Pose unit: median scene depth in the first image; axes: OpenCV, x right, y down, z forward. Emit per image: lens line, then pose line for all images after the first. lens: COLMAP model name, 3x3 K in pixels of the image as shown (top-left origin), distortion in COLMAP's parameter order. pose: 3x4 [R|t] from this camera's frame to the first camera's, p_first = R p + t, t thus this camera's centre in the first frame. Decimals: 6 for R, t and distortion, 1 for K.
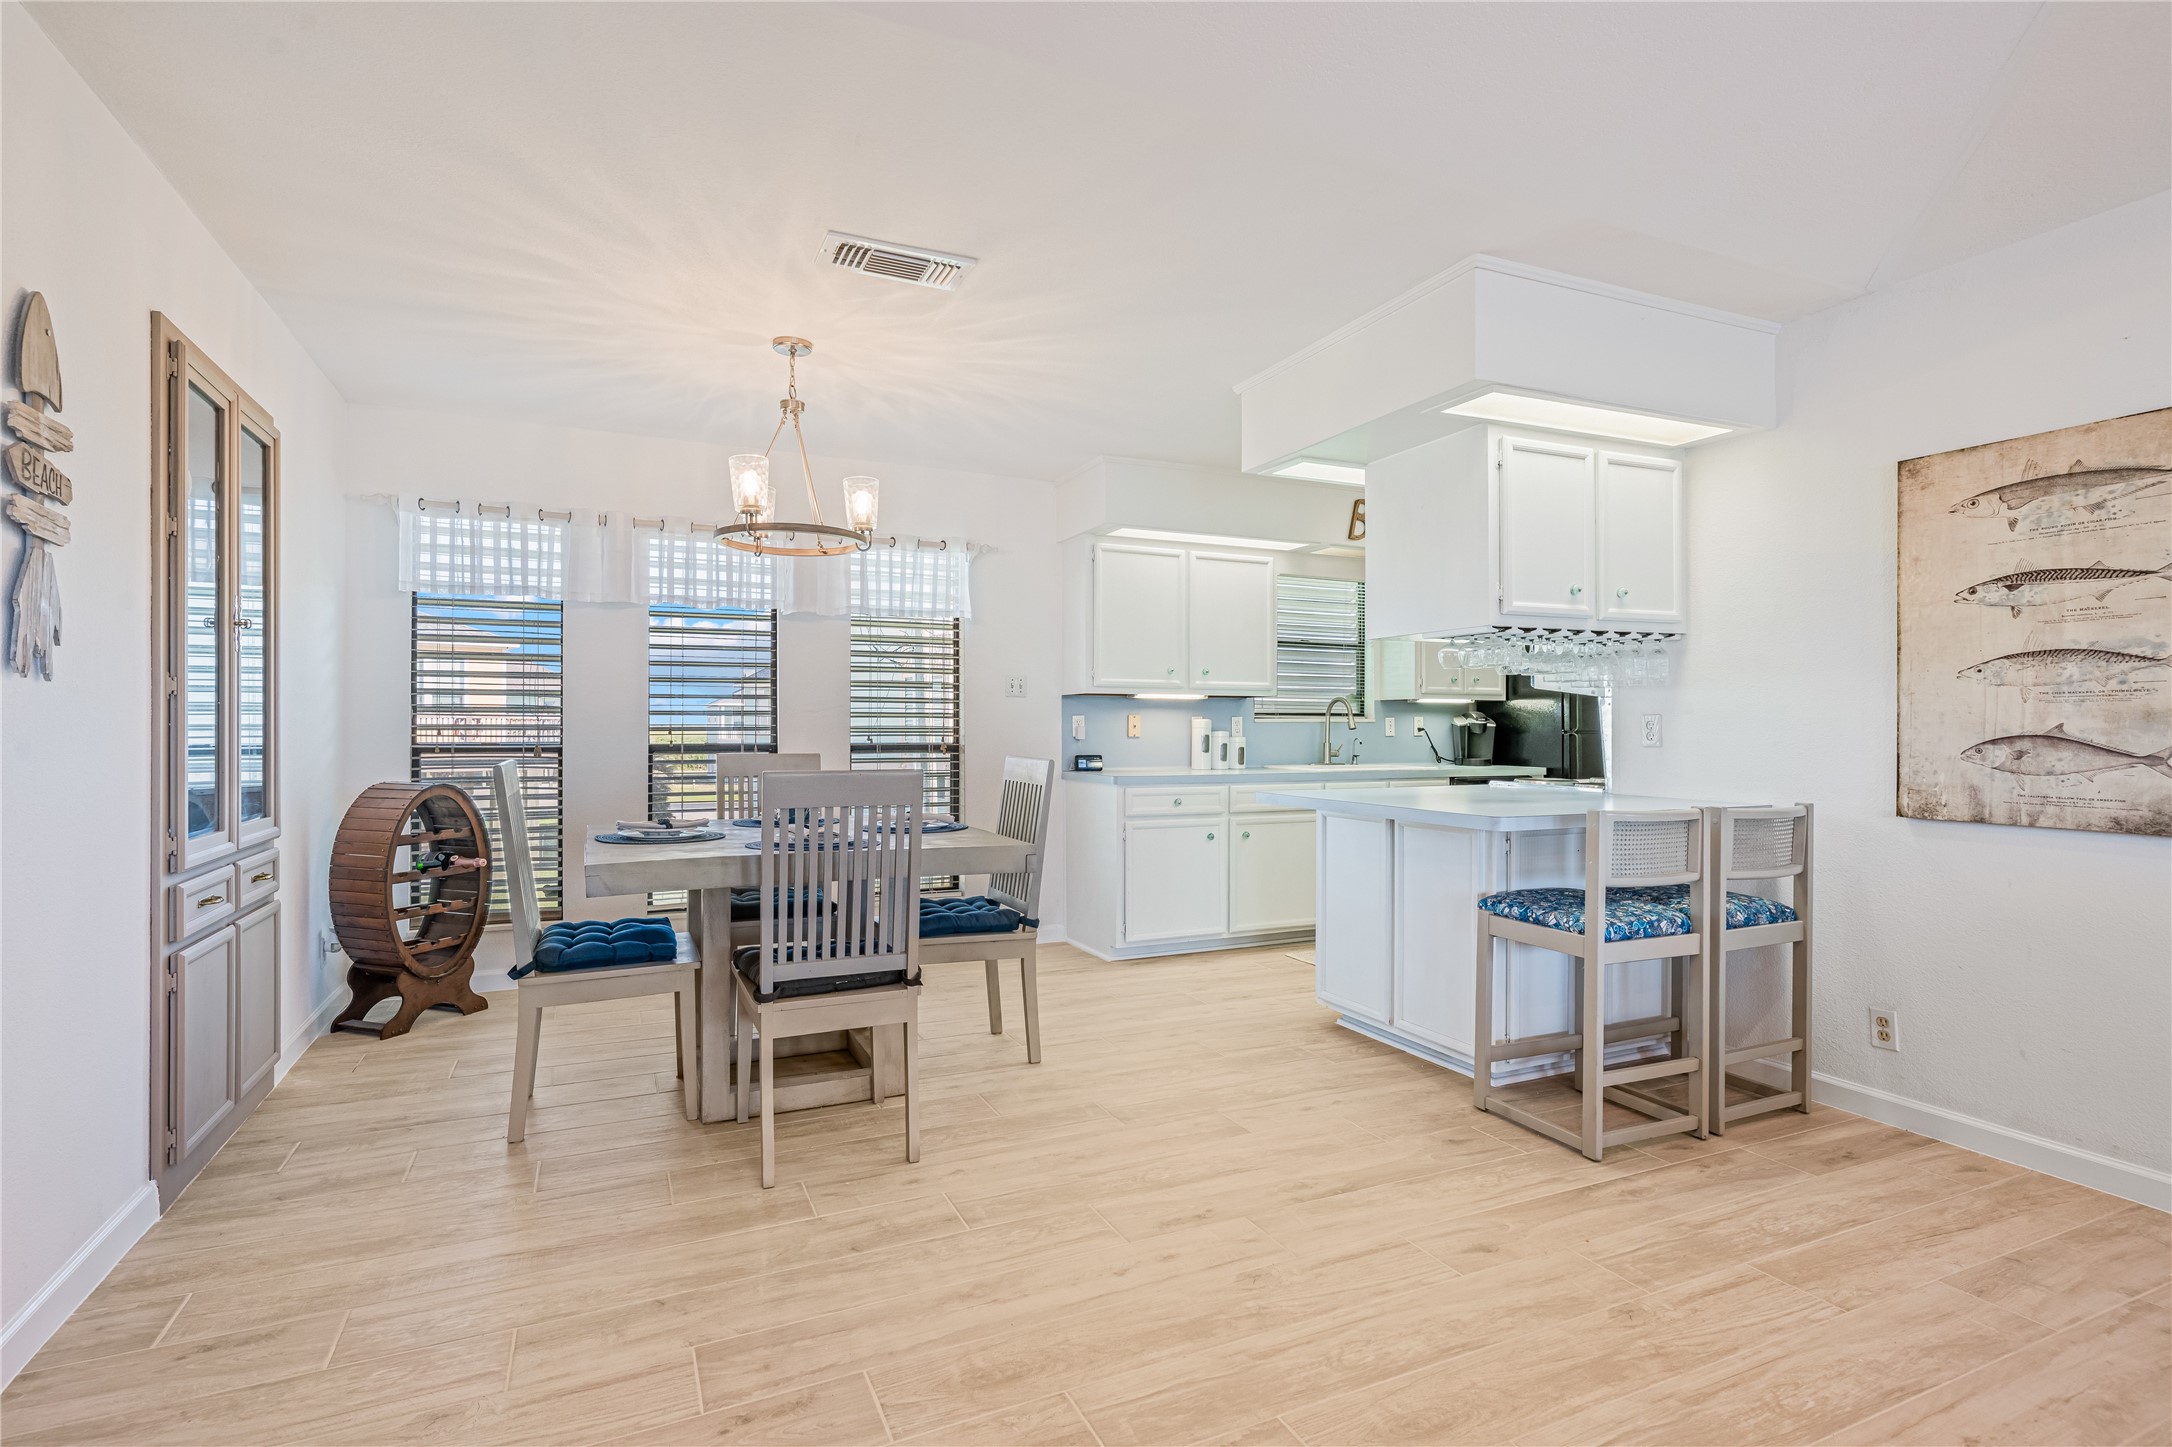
lens RADIAL K [[1051.4, 0, 1083.1], [0, 1051.4, 724.4], [0, 0, 1]] dist [-0.001187, 0.000604]
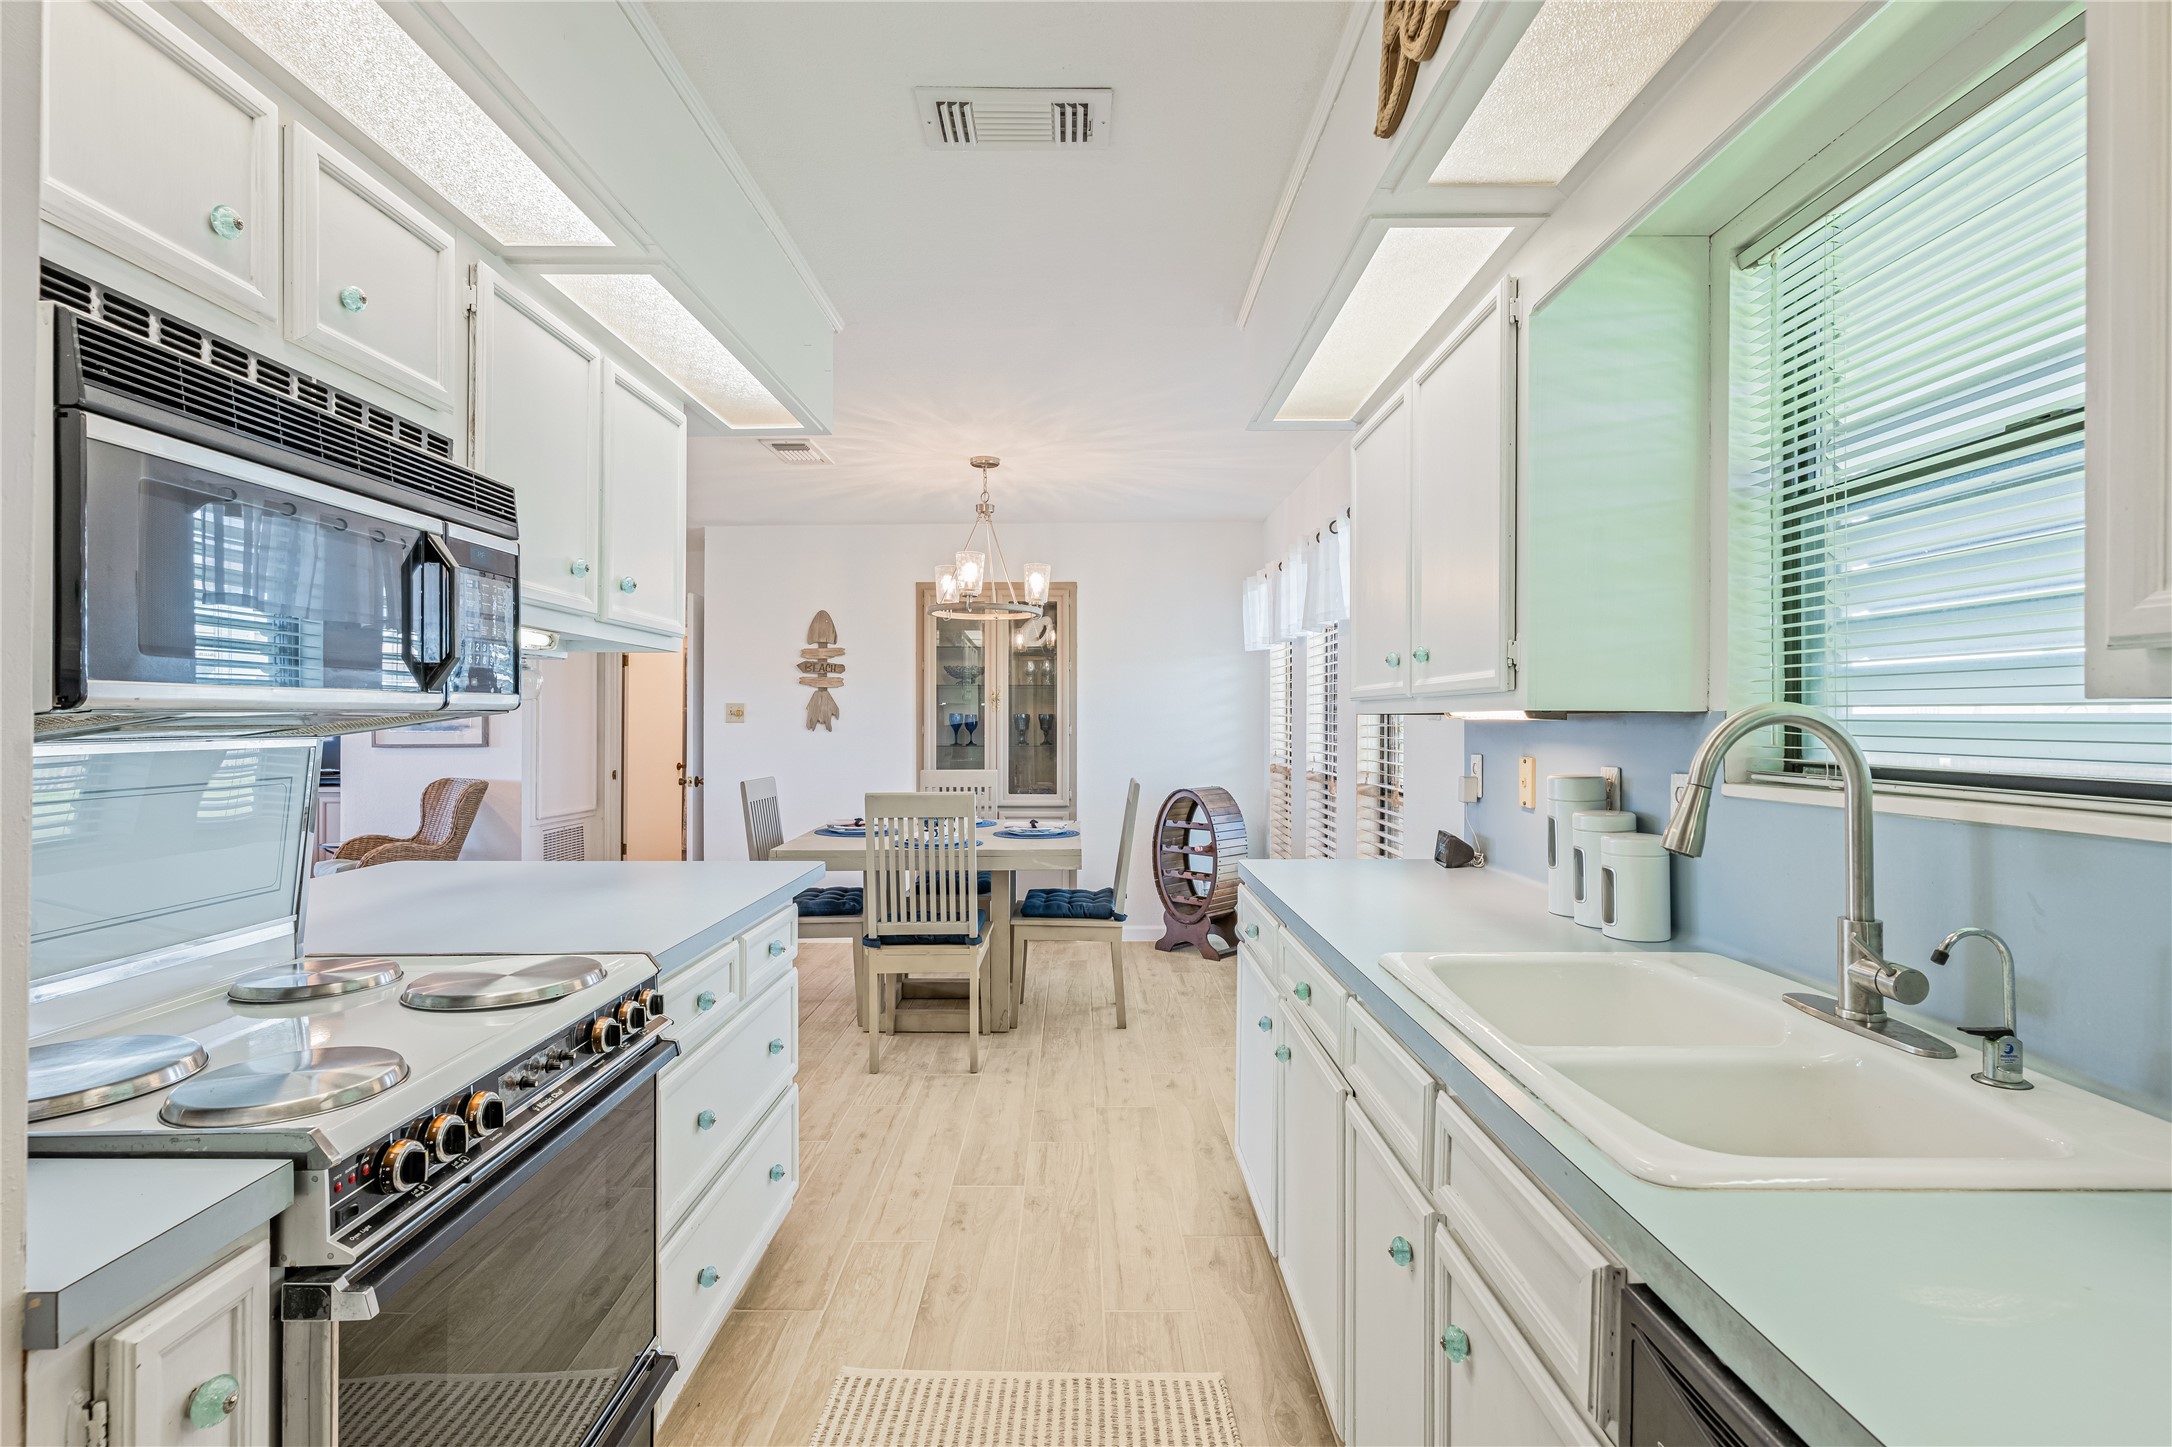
lens RADIAL K [[1051.4, 0, 1078.9], [0, 1051.4, 714.0], [0, 0, 1]] dist [-0.001187, 0.000604]
pose [[-0.419939, -0.007679, -0.907520, 0.568084], [-0.000700, 0.999967, -0.008137, -0.025571], [0.907552, -0.002782, -0.419930, 1.102068]]
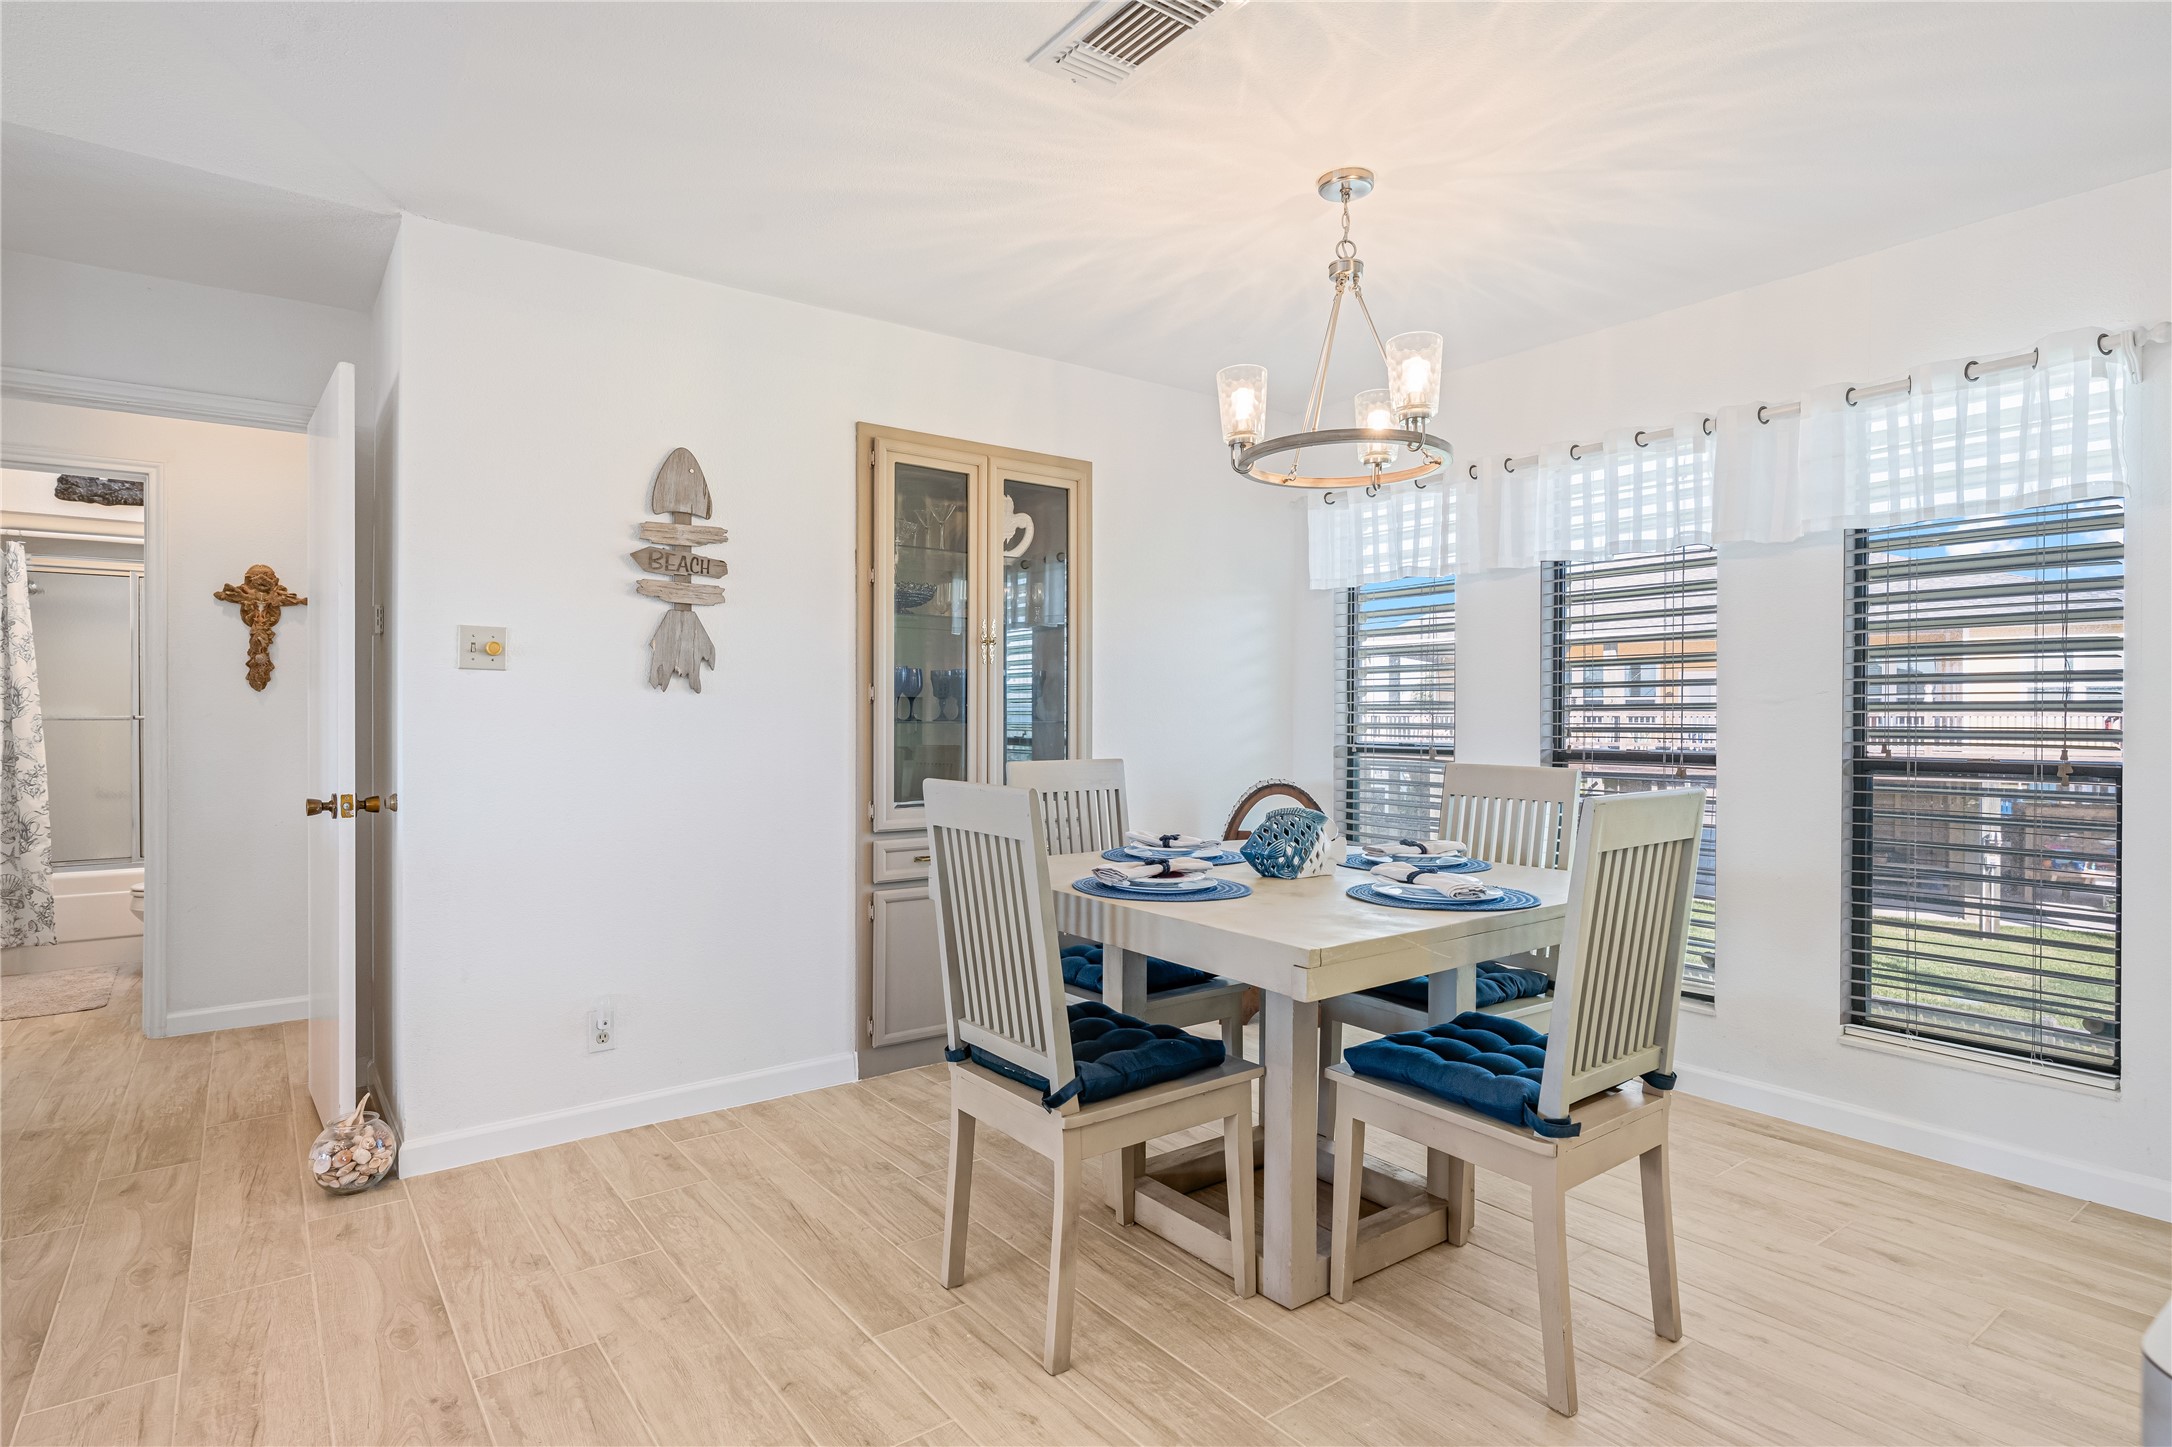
lens RADIAL K [[1115.3, 0, 1074.3], [0, 1115.3, 723.7], [0, 0, 1]] dist [-0.002294, -0.000326]
pose [[0.204474, 0.000925, -0.978872, 0.277663], [-0.002003, 0.999998, 0.000526, 0.000547], [0.978870, 0.001853, 0.204475, 0.447144]]
